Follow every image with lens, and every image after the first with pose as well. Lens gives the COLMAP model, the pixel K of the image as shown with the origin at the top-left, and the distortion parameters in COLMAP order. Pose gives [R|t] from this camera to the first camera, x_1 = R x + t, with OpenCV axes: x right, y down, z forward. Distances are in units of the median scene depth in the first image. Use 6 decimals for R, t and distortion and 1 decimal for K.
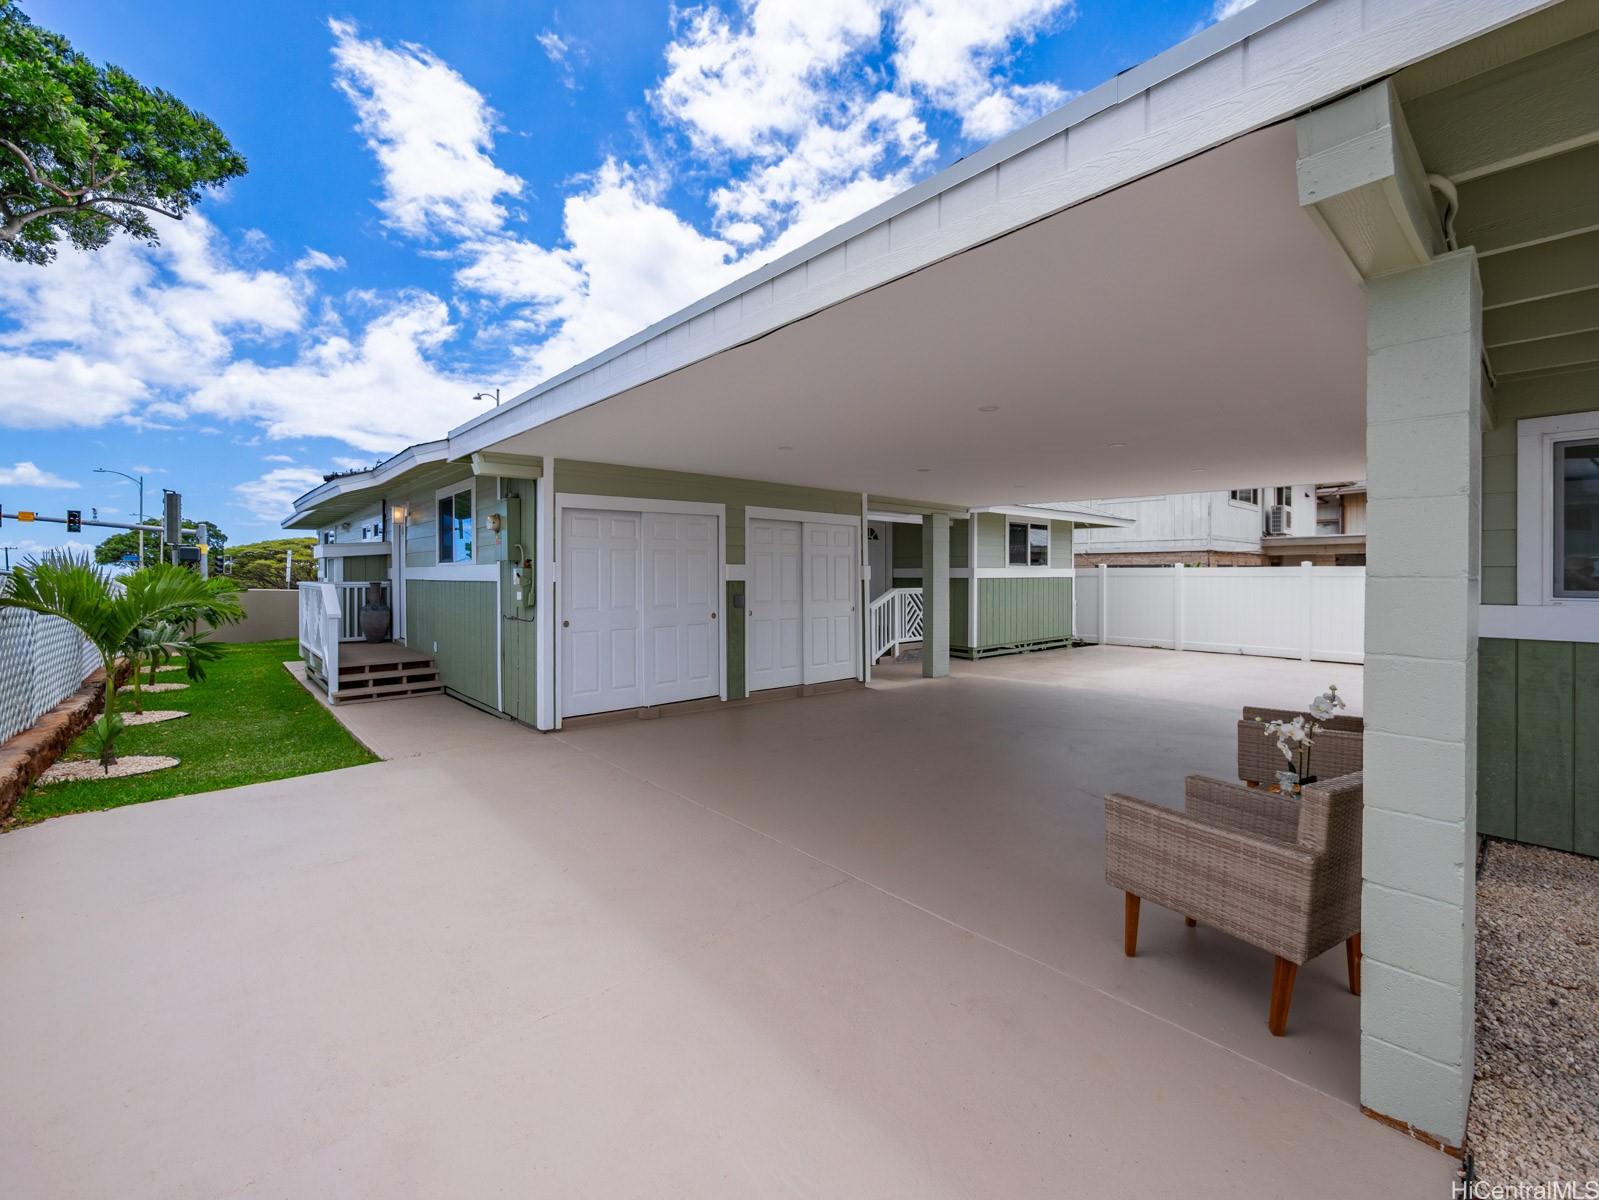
lens RADIAL K [[647.9, 0, 798.7], [0, 647.9, 576.3], [0, 0, 1]] dist [-0.000089, -0.000012]
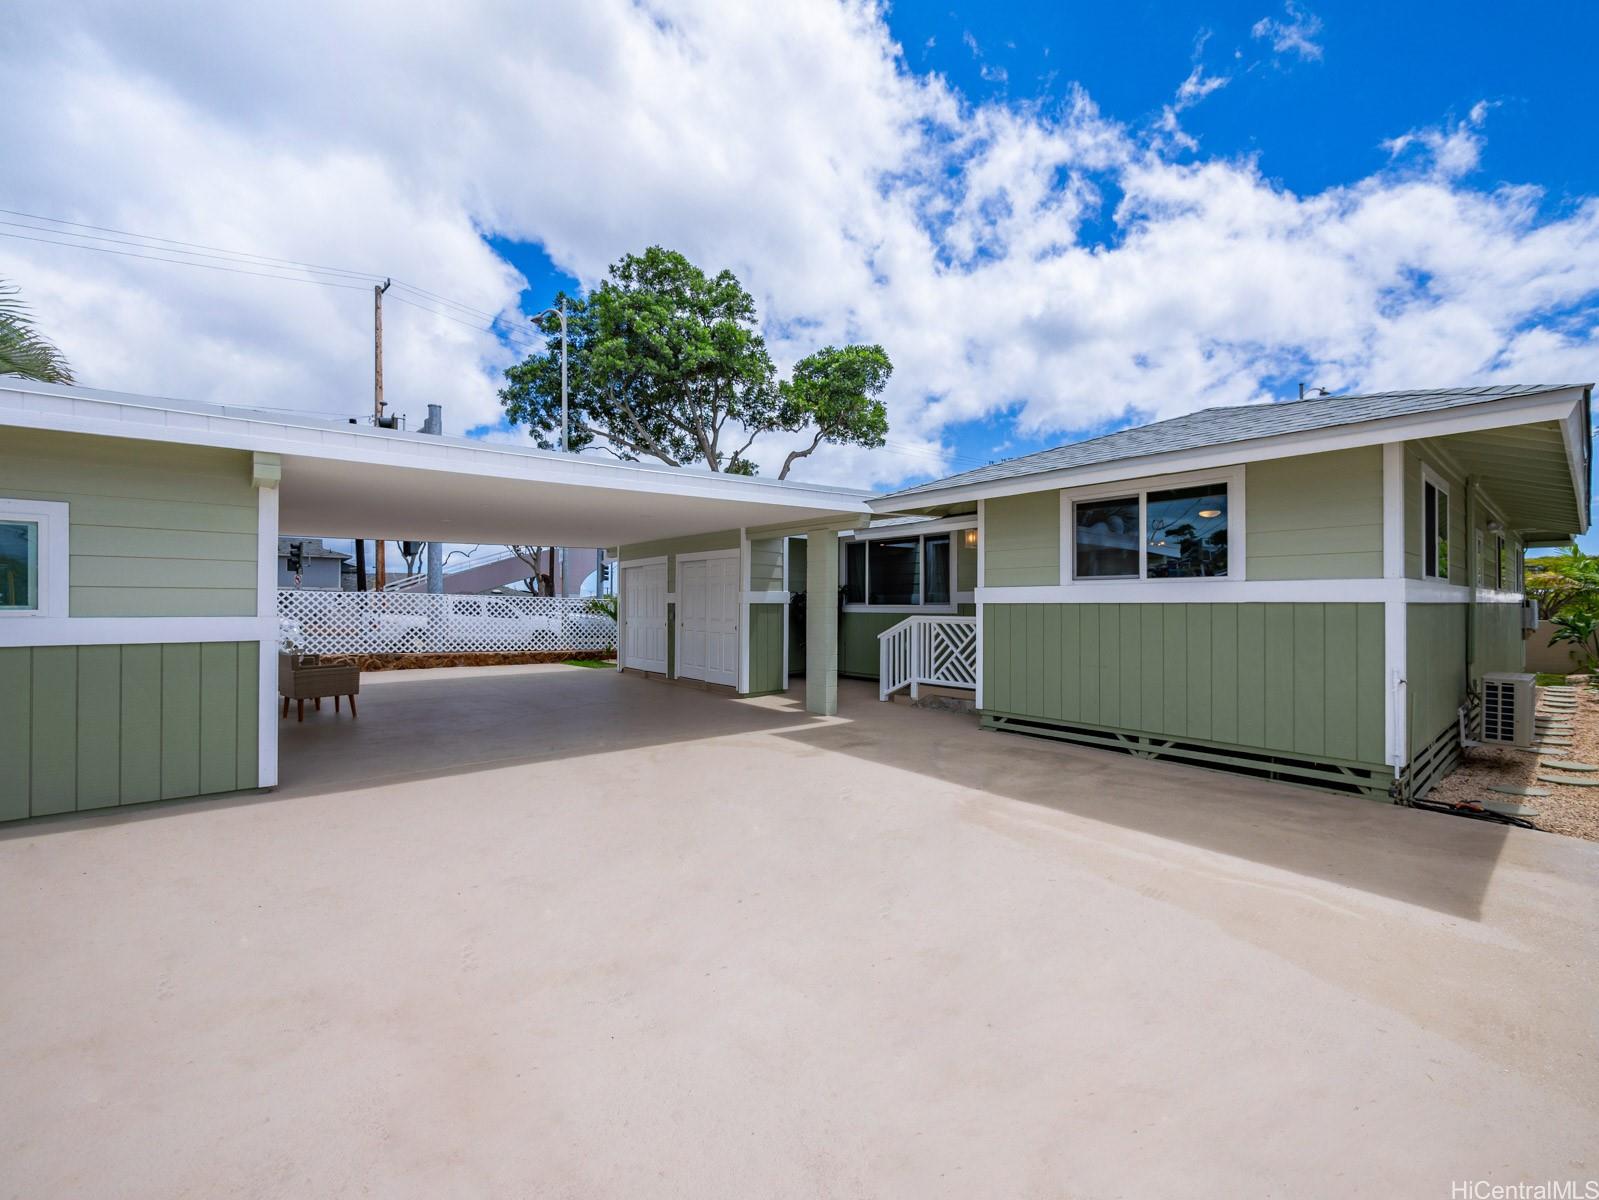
lens RADIAL K [[667.8, 0, 799.5], [0, 667.8, 600.0], [0, 0, 1]] dist [-0.000007, 0.000009]
pose [[0.000494, -0.003935, -0.999992, 0.974209], [-0.004035, 0.999984, -0.003937, 0.003092], [0.999992, 0.004037, 0.000479, 0.837138]]
